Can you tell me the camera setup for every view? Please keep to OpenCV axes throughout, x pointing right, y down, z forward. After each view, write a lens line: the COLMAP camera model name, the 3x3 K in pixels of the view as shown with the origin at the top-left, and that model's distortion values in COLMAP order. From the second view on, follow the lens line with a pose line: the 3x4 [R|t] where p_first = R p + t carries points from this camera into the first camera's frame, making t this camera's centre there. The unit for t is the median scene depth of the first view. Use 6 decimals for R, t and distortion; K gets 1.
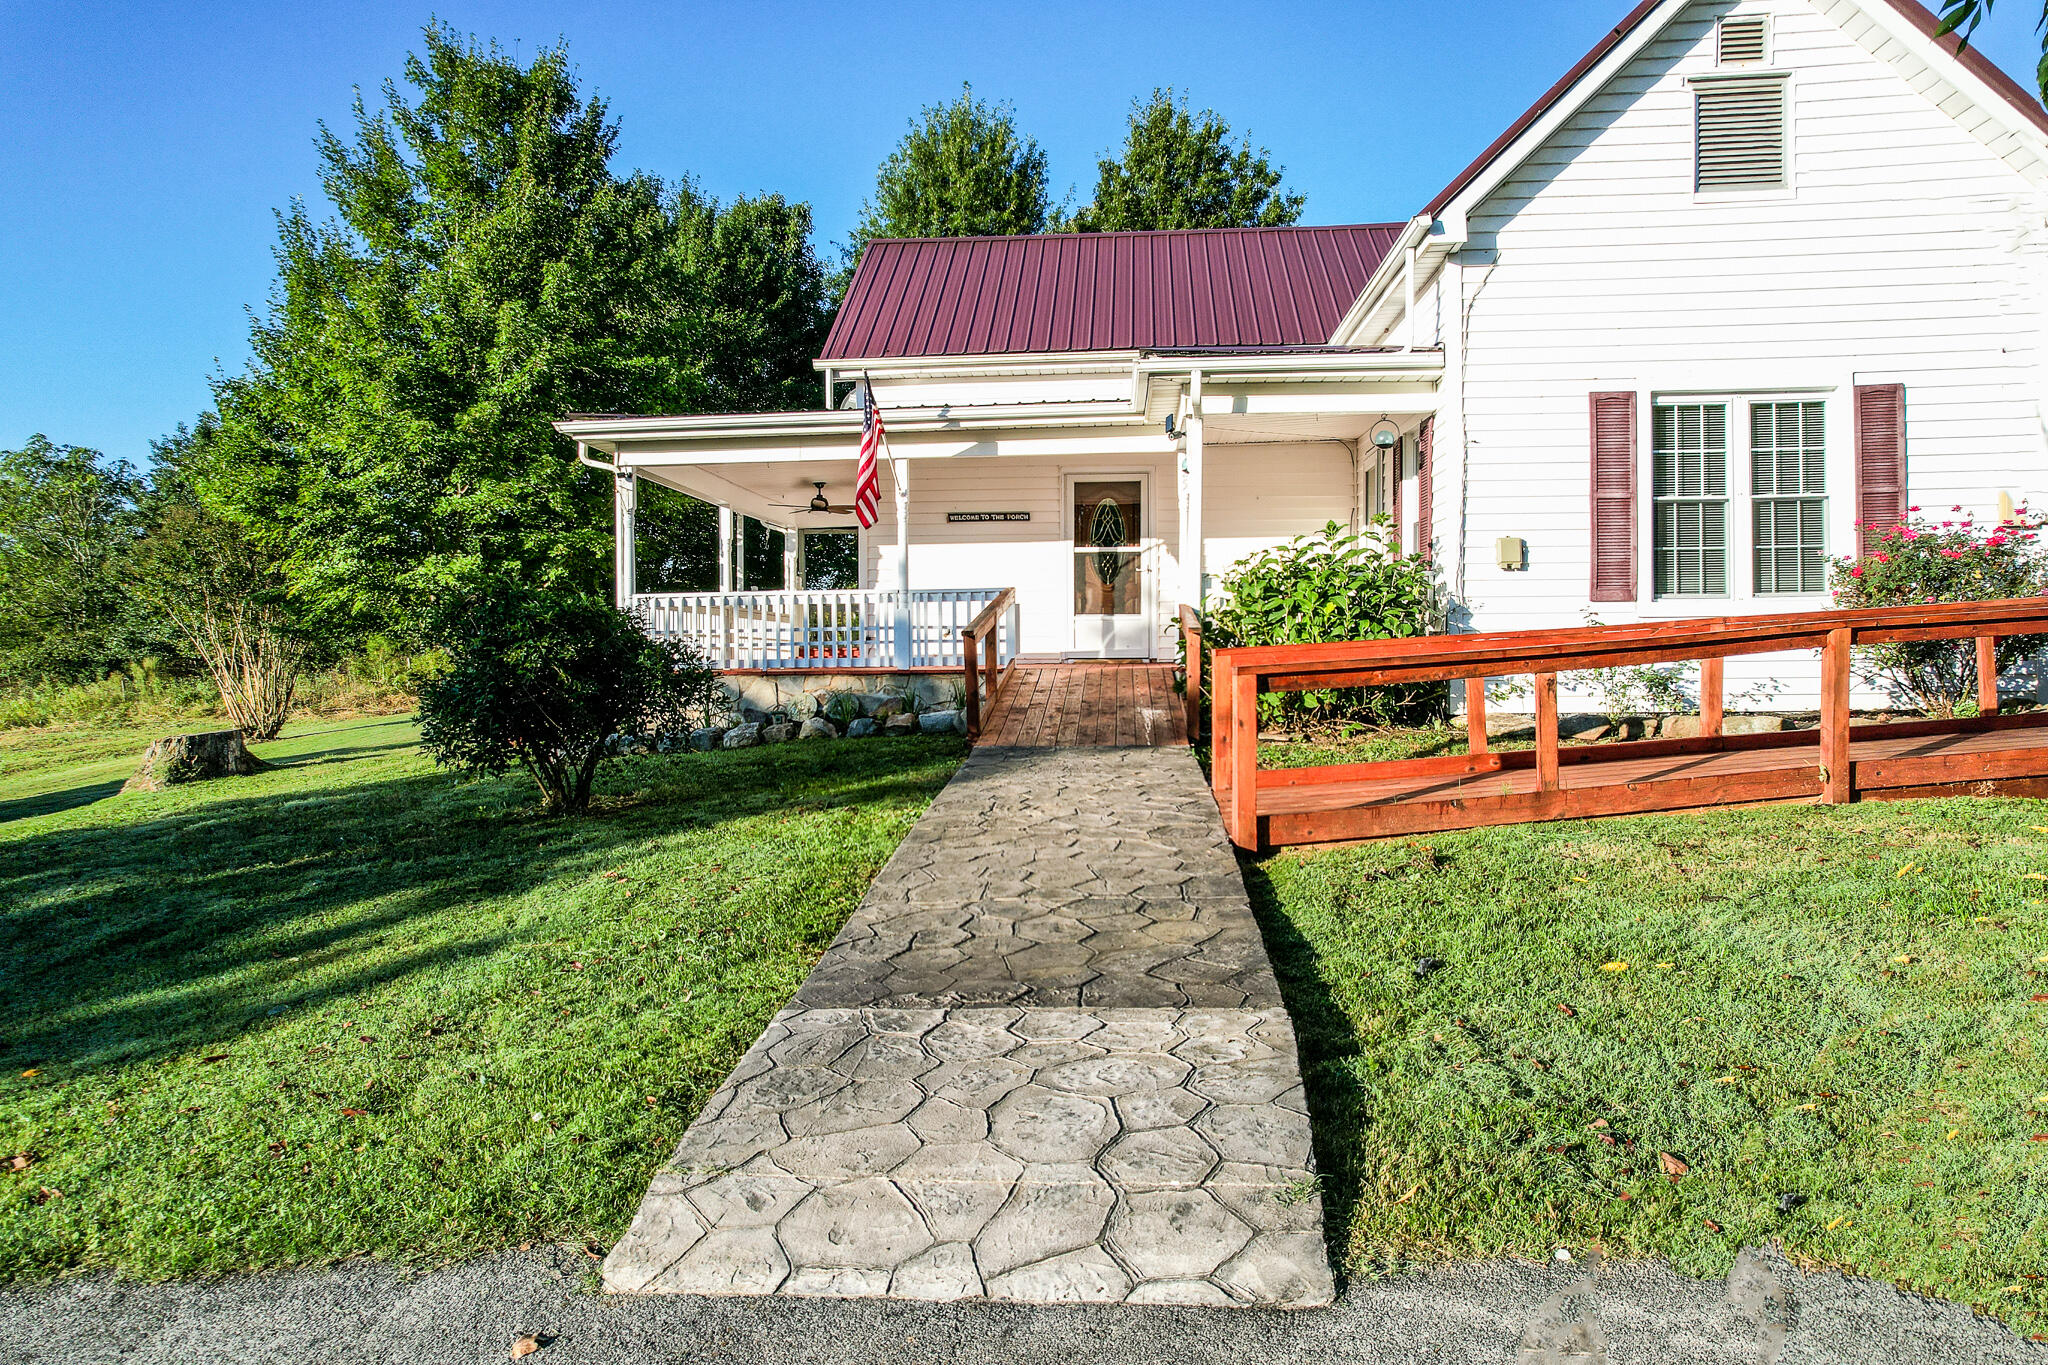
lens RADIAL K [[1318.9, 0, 1024.0], [0, 1318.9, 682.5], [0, 0, 1]] dist [-0.086167, 0.084047]
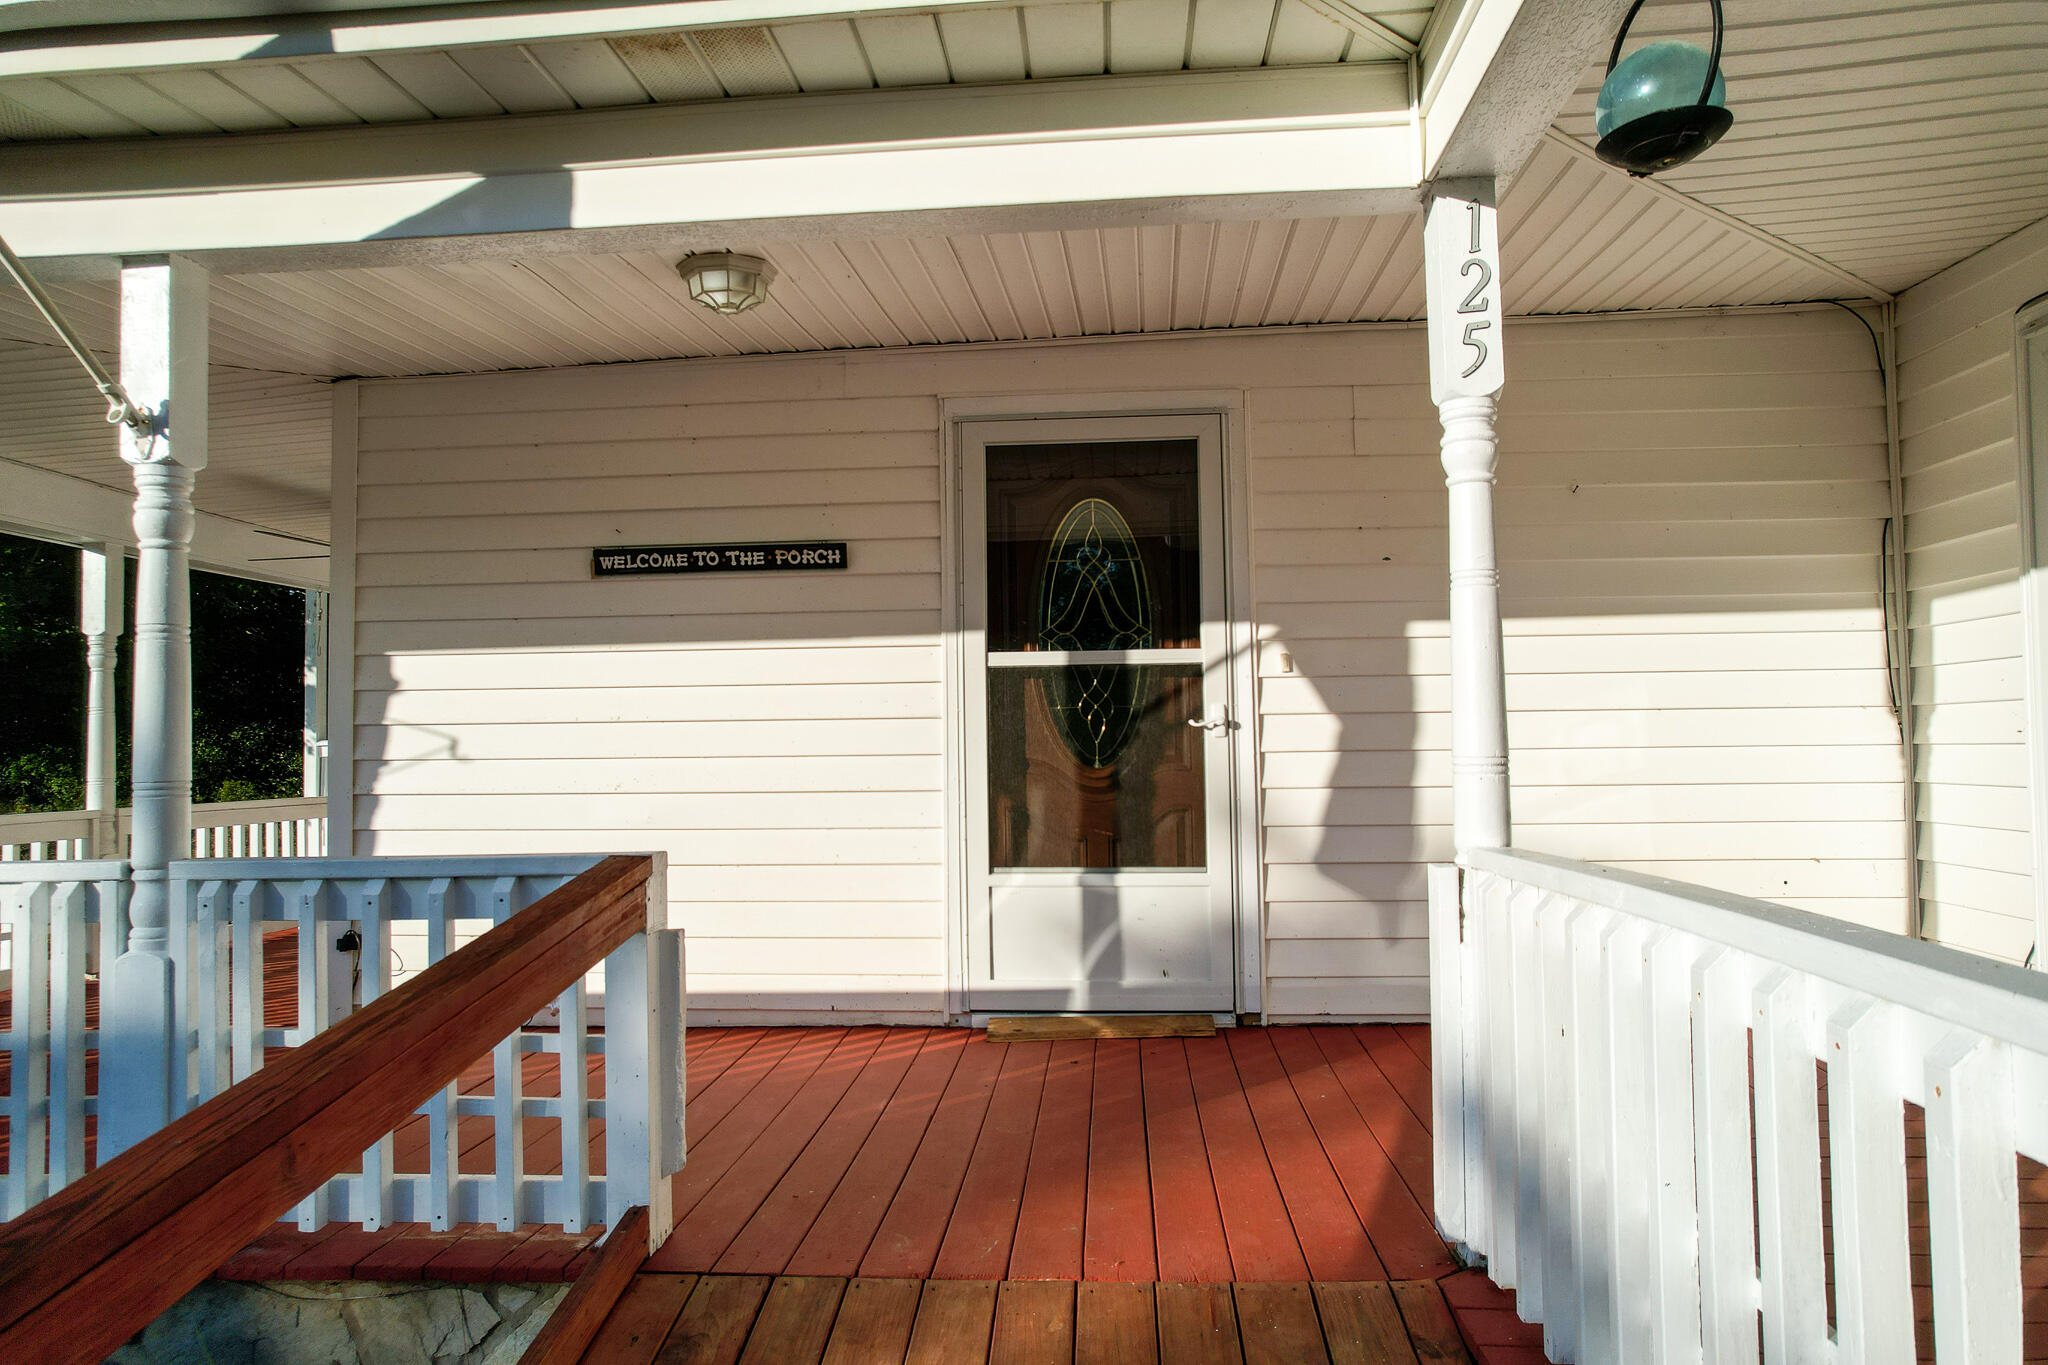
lens RADIAL K [[1318.9, 0, 1024.0], [0, 1318.9, 682.5], [0, 0, 1]] dist [-0.086167, 0.084047]
pose [[0.999371, -0.005013, -0.035095, 0.057741], [0.002362, 0.997166, -0.075196, -0.071851], [0.035373, 0.075066, 0.996551, 0.689125]]
